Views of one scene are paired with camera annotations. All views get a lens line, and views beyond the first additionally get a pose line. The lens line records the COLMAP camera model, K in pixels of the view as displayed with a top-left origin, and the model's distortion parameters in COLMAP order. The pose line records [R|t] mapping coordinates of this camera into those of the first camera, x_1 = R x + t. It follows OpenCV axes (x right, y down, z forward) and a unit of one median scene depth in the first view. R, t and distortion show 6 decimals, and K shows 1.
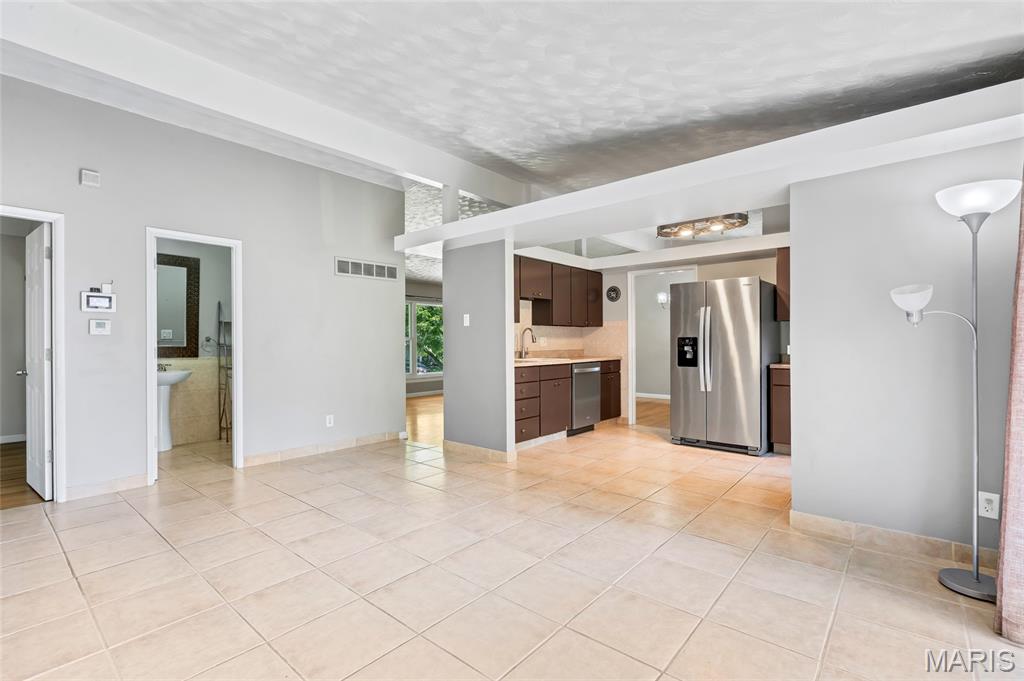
lens RADIAL K [[468.7, 0, 508.6], [0, 468.7, 341.2], [0, 0, 1]] dist [-0.014775, -0.000722]
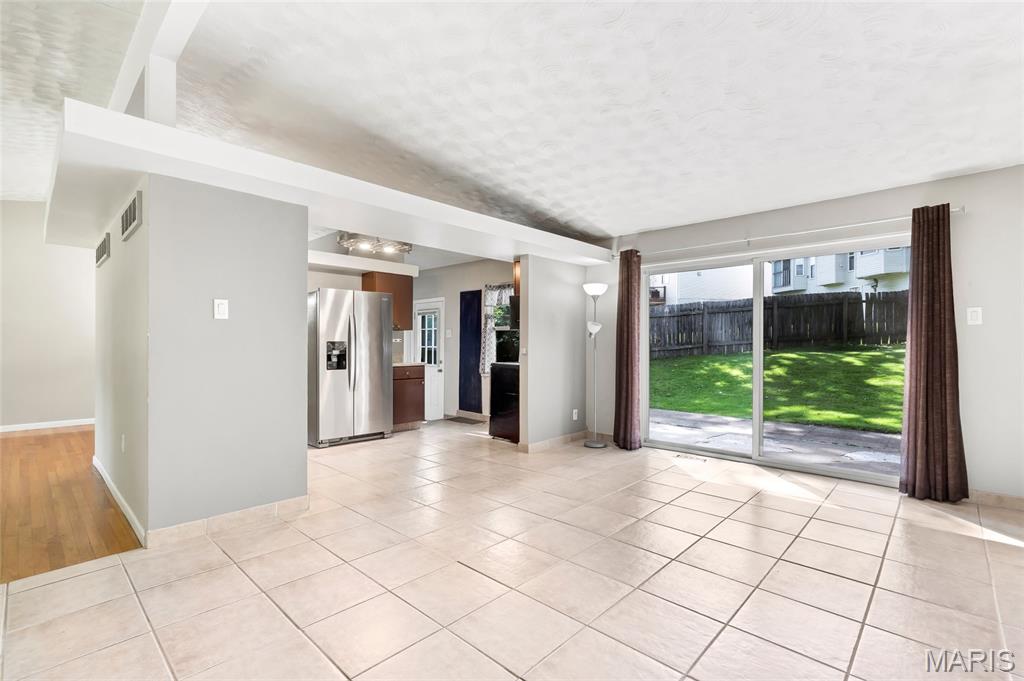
lens RADIAL K [[462.3, 0, 513.4], [0, 462.3, 347.0], [0, 0, 1]] dist [0.011582, 0.000033]
pose [[0.048806, -0.001417, 0.998807, -0.981158], [-0.005488, 0.999984, 0.001687, 0.000150], [-0.998793, -0.005563, 0.048797, 0.868597]]
